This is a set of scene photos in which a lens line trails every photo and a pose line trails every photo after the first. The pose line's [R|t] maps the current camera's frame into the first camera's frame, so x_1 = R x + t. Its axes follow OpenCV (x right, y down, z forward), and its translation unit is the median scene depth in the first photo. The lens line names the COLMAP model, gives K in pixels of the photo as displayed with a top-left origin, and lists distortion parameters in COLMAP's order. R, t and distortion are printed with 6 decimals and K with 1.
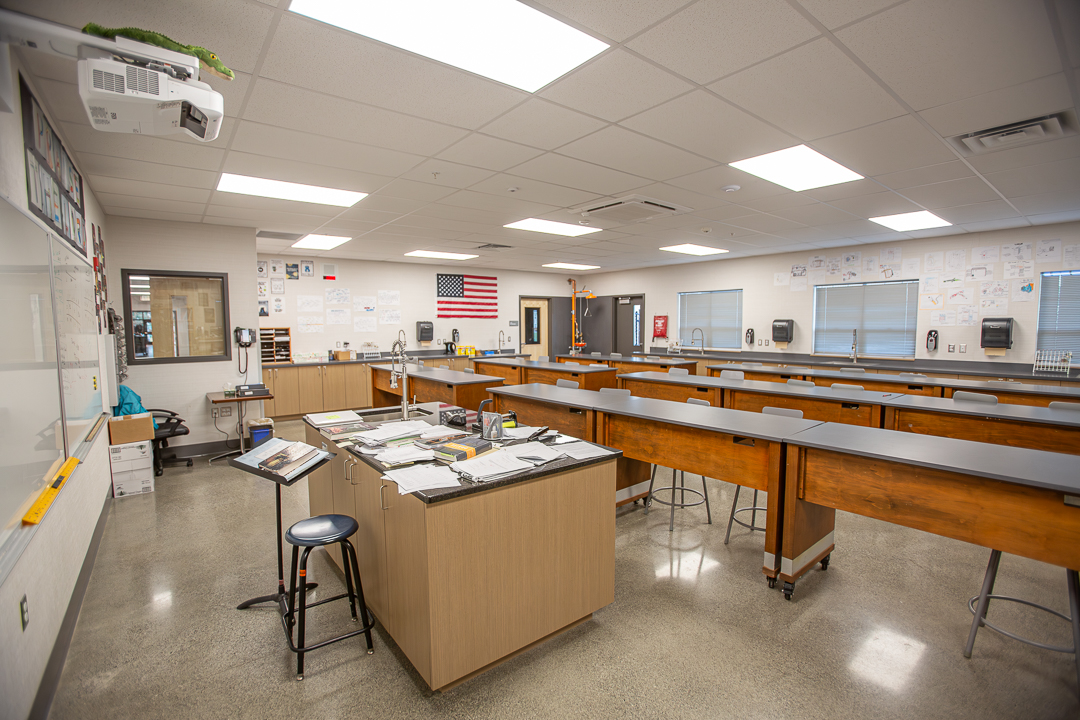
lens RADIAL K [[492.6, 0, 540.2], [0, 492.6, 354.8], [0, 0, 1]] dist [-0.076952, 0.033578]
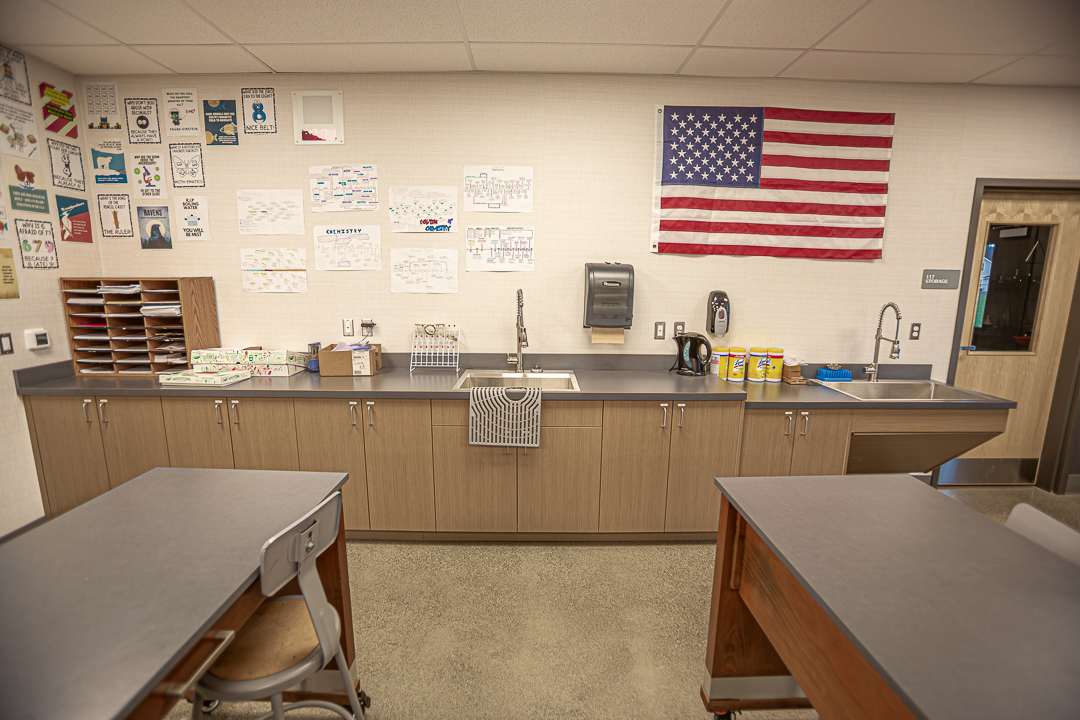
lens RADIAL K [[492.6, 0, 540.2], [0, 492.6, 354.8], [0, 0, 1]] dist [-0.076952, 0.033578]
pose [[0.788471, 0.115670, -0.604097, -0.074197], [-0.052984, 0.991280, 0.120651, -0.045618], [0.612785, -0.063122, 0.787724, 0.707661]]
